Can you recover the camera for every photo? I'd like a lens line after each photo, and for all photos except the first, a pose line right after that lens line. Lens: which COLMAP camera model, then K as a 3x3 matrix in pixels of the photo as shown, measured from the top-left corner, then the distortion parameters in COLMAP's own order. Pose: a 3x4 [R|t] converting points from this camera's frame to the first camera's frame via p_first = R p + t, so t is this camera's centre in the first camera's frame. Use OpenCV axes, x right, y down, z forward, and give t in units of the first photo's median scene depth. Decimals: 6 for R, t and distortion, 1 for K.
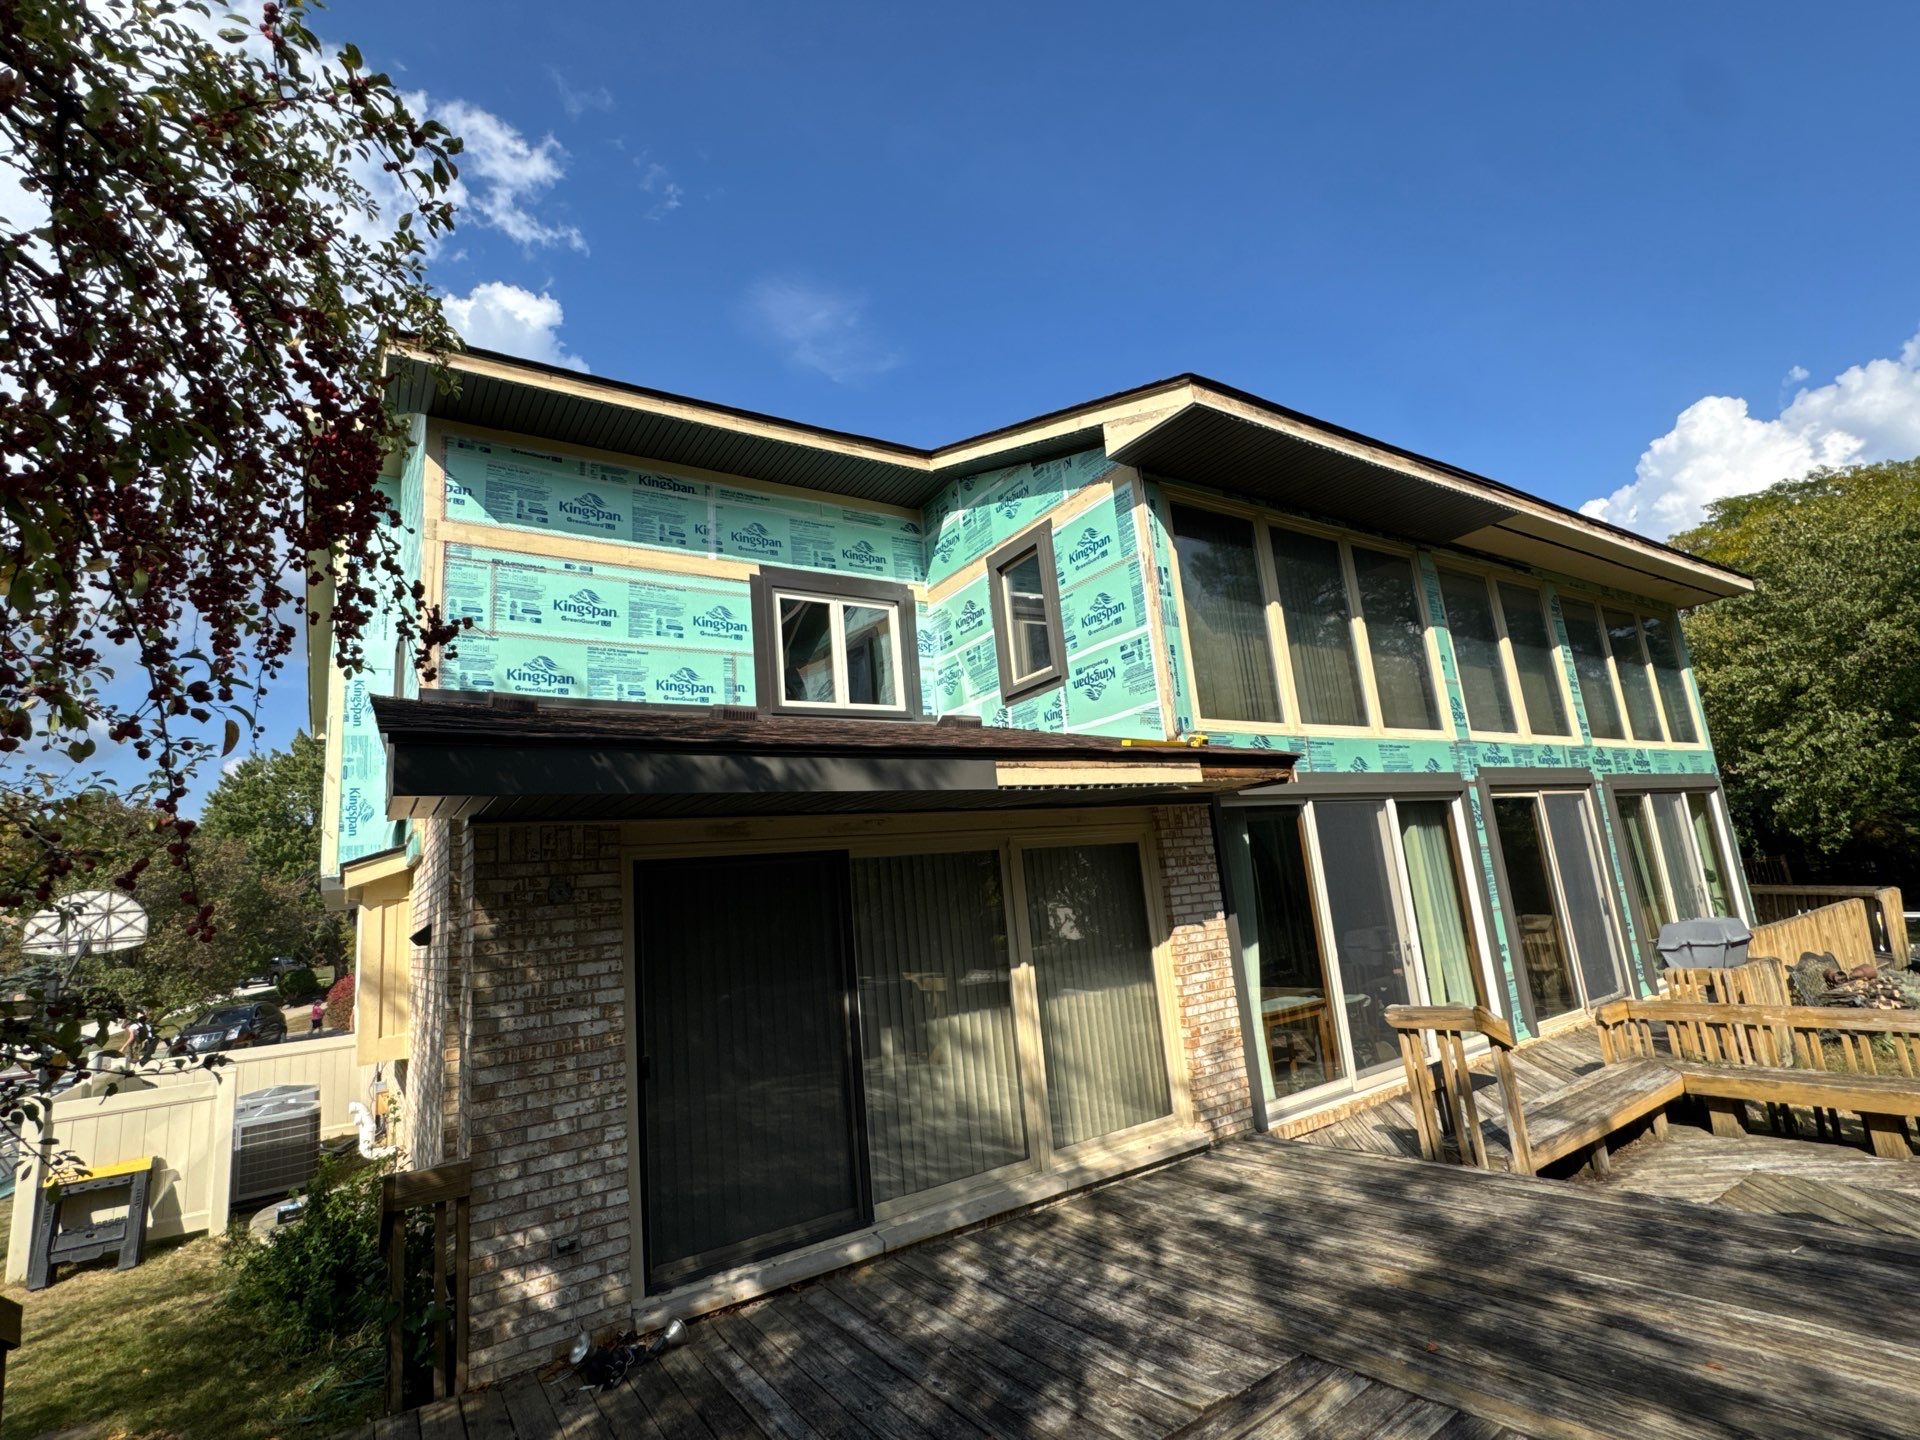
lens RADIAL K [[915.2, 0, 960.0], [0, 915.2, 720.0], [0, 0, 1]] dist [0.005593, -0.000069]
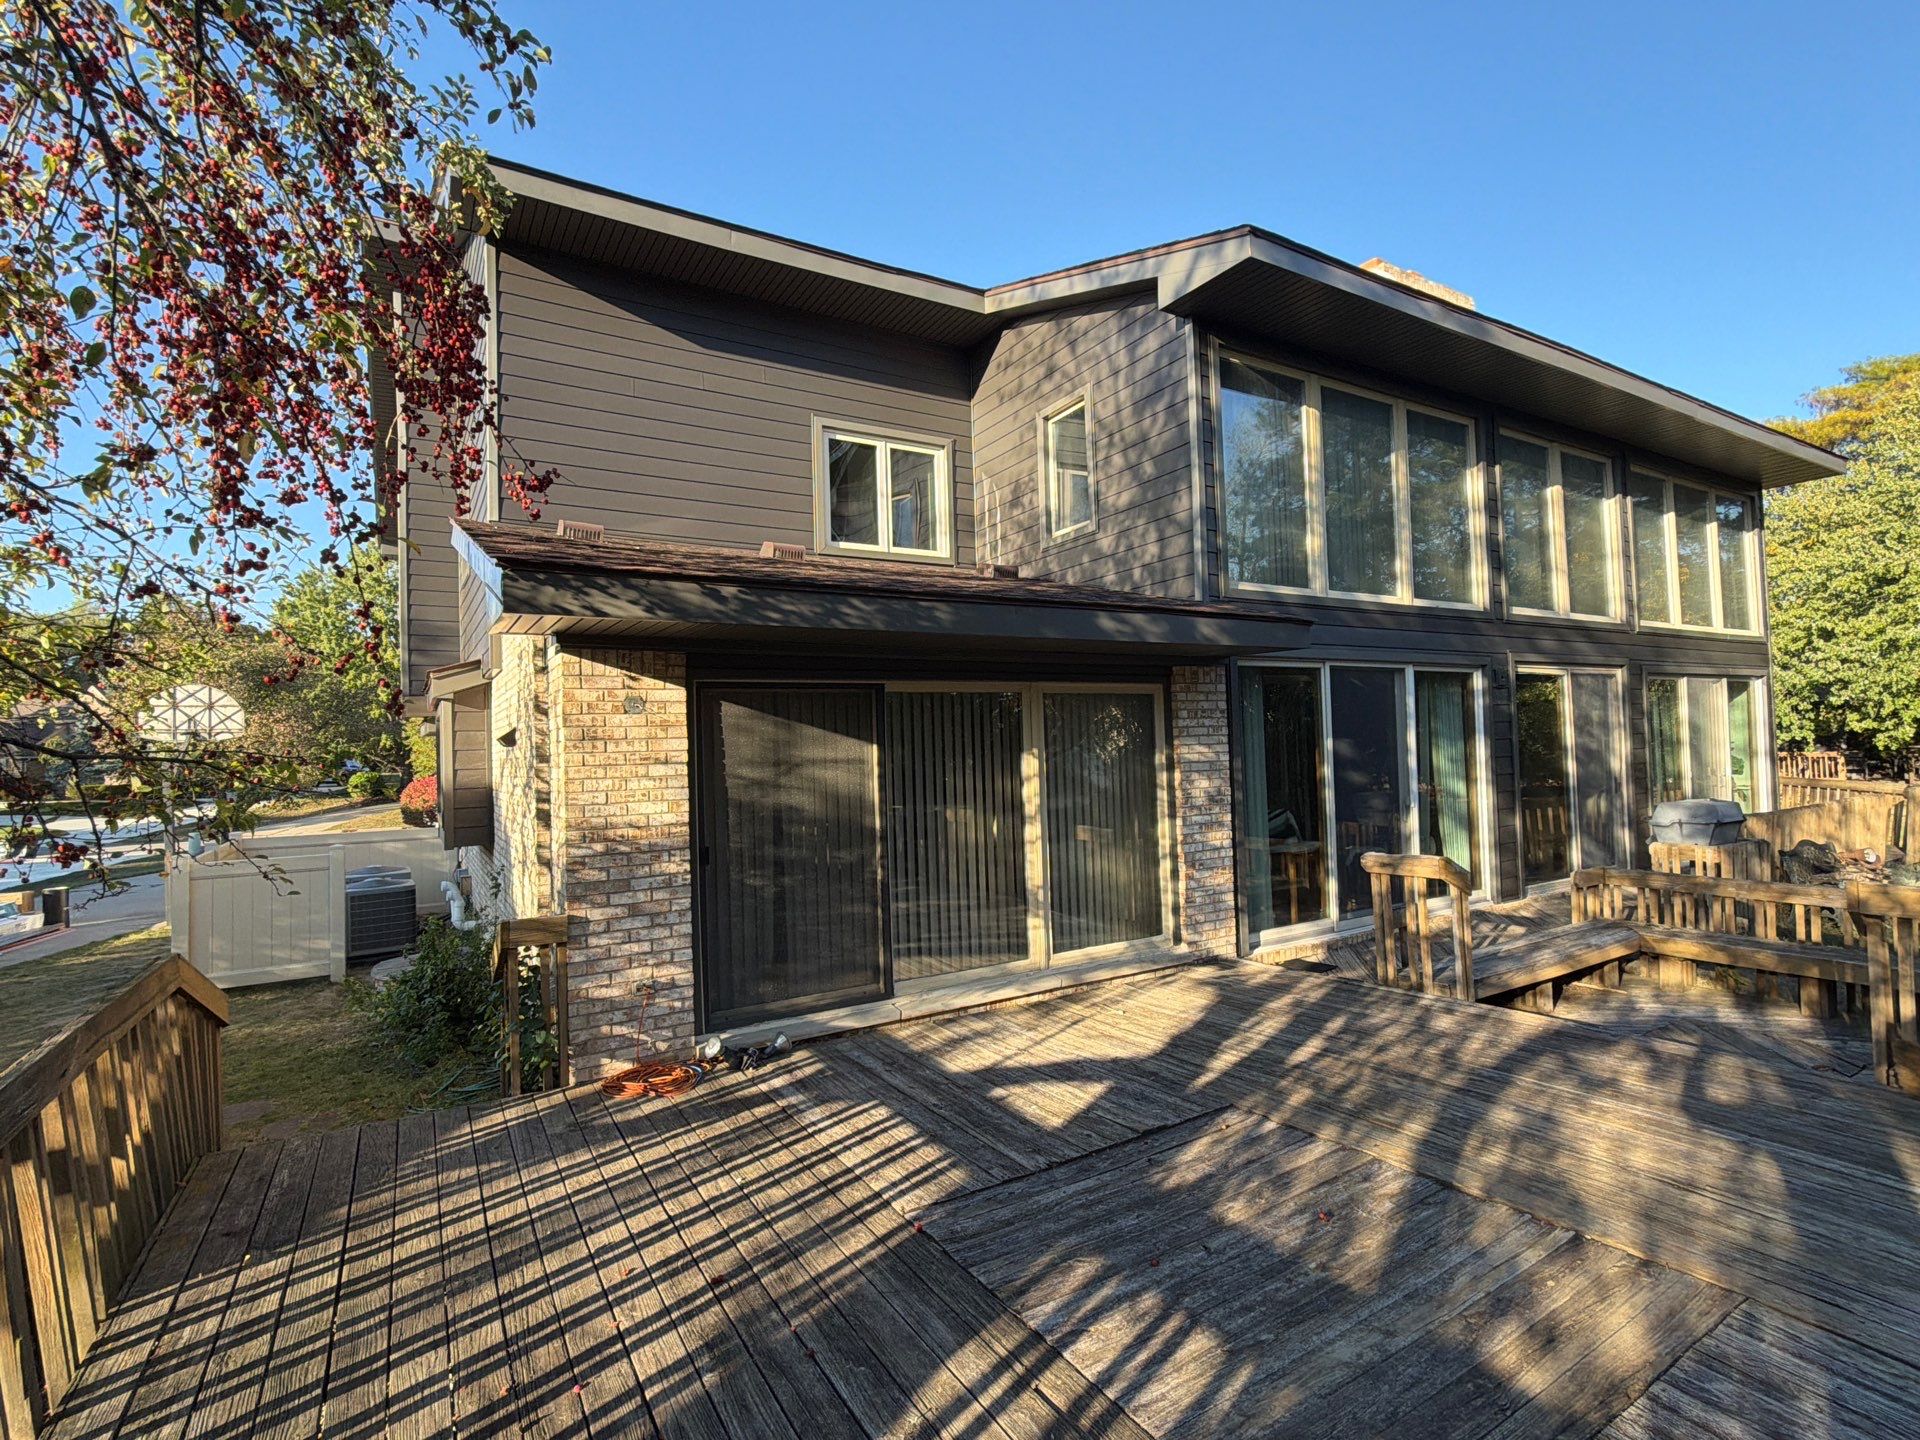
lens RADIAL K [[933.5, 0, 967.1], [0, 933.5, 719.1], [0, 0, 1]] dist [0.000270, -0.000079]
pose [[0.997372, 0.058572, -0.042645, 0.020822], [-0.050736, 0.984817, 0.166016, -0.005171], [0.051722, -0.163416, 0.985201, -0.065426]]
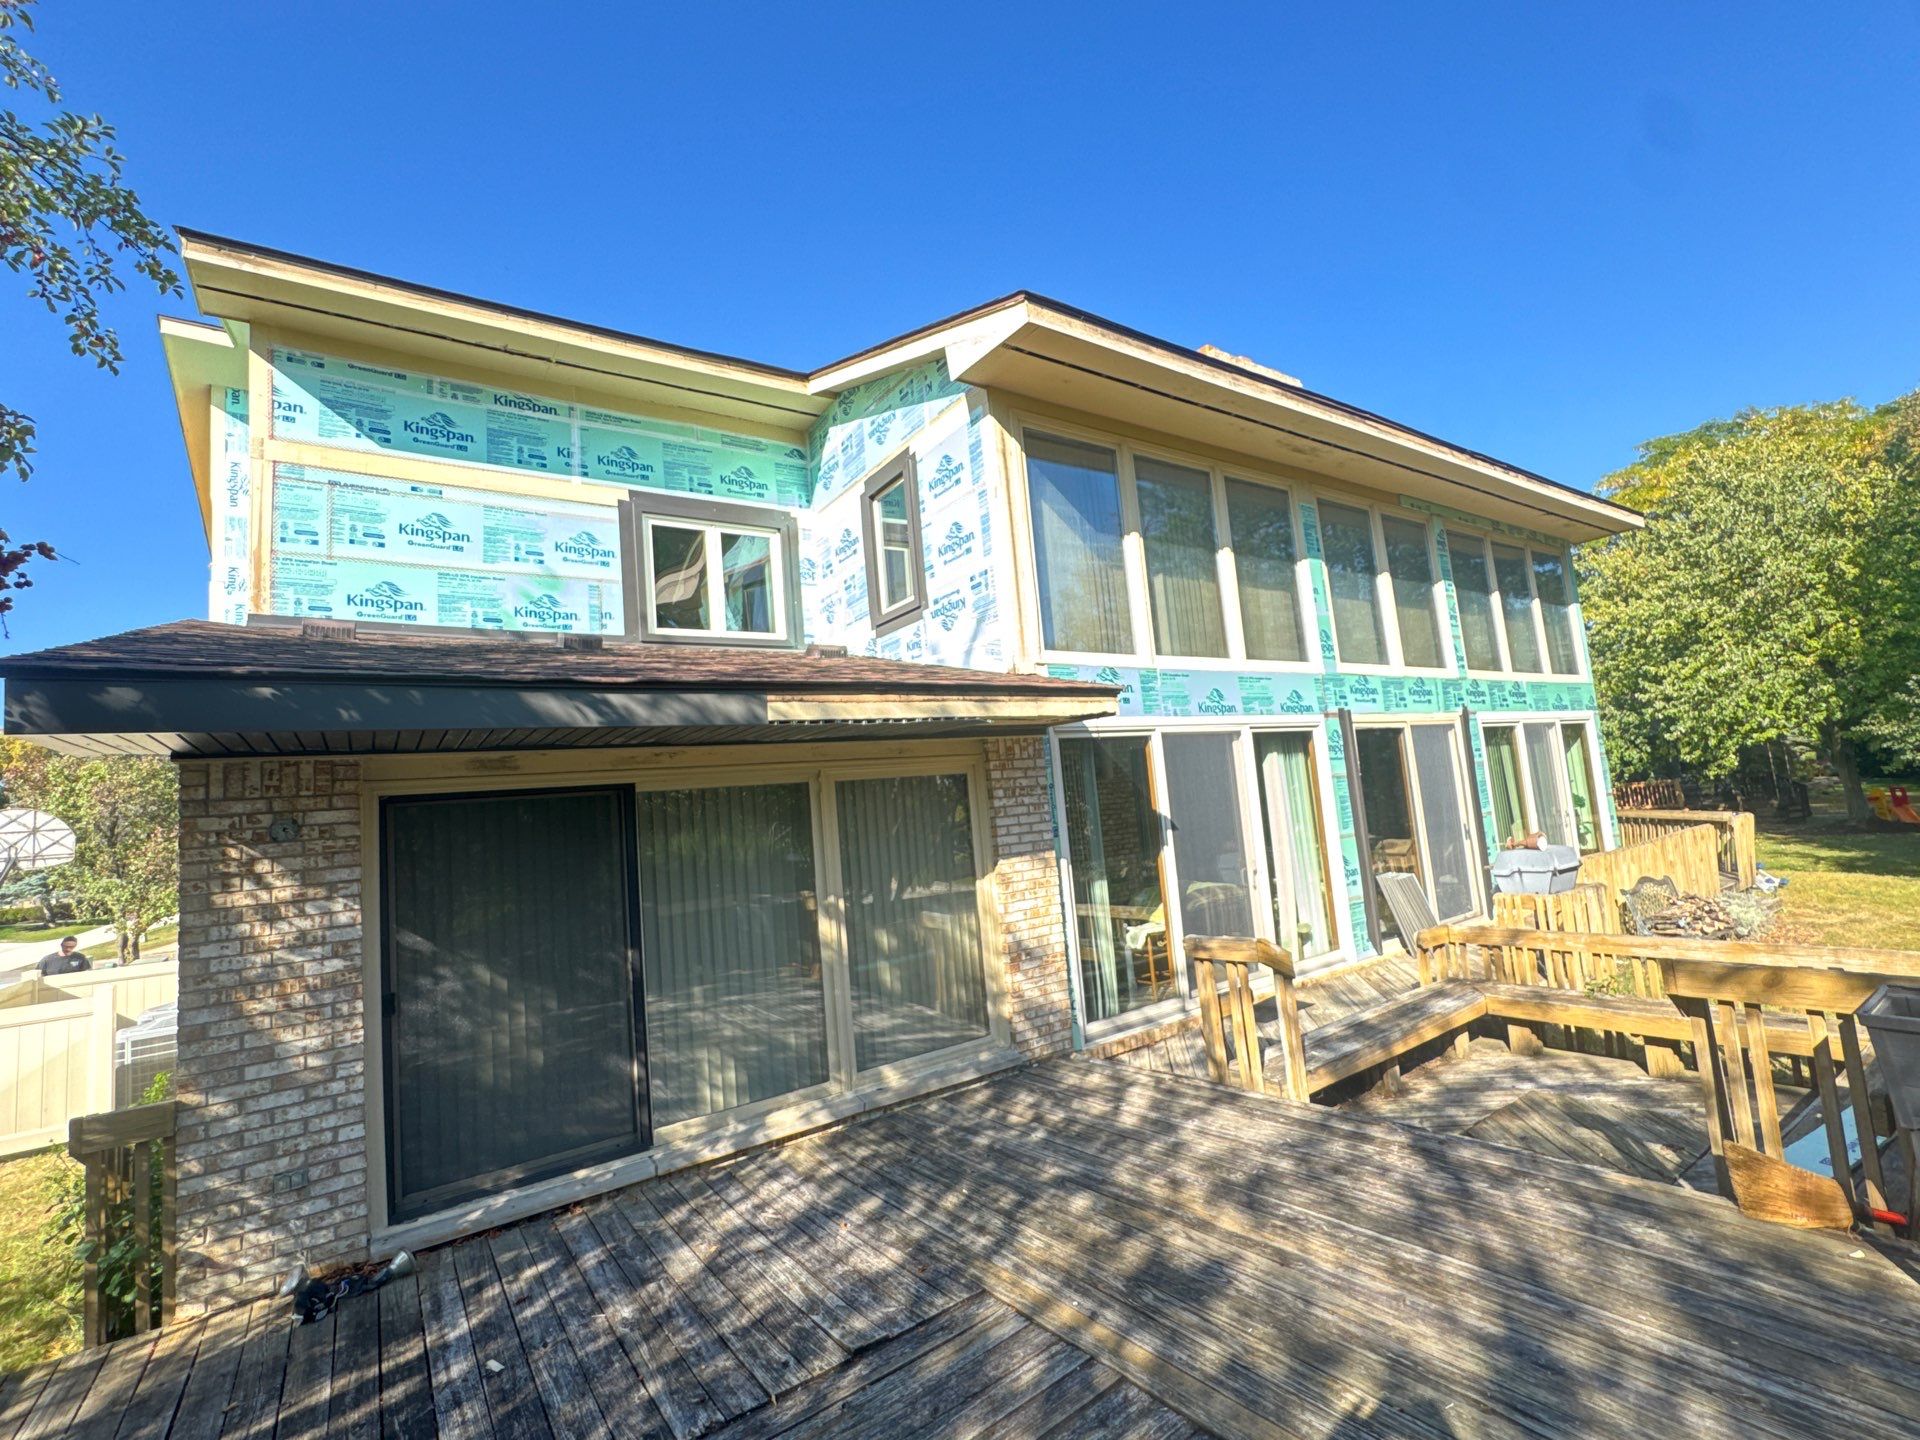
lens RADIAL K [[869.5, 0, 960.0], [0, 869.5, 720.0], [0, 0, 1]] dist [0.003042, 0.000060]
pose [[0.999813, 0.005522, 0.018560, 0.130165], [-0.007086, 0.996329, 0.085317, -0.005194], [-0.018021, -0.085433, 0.996181, 0.041141]]
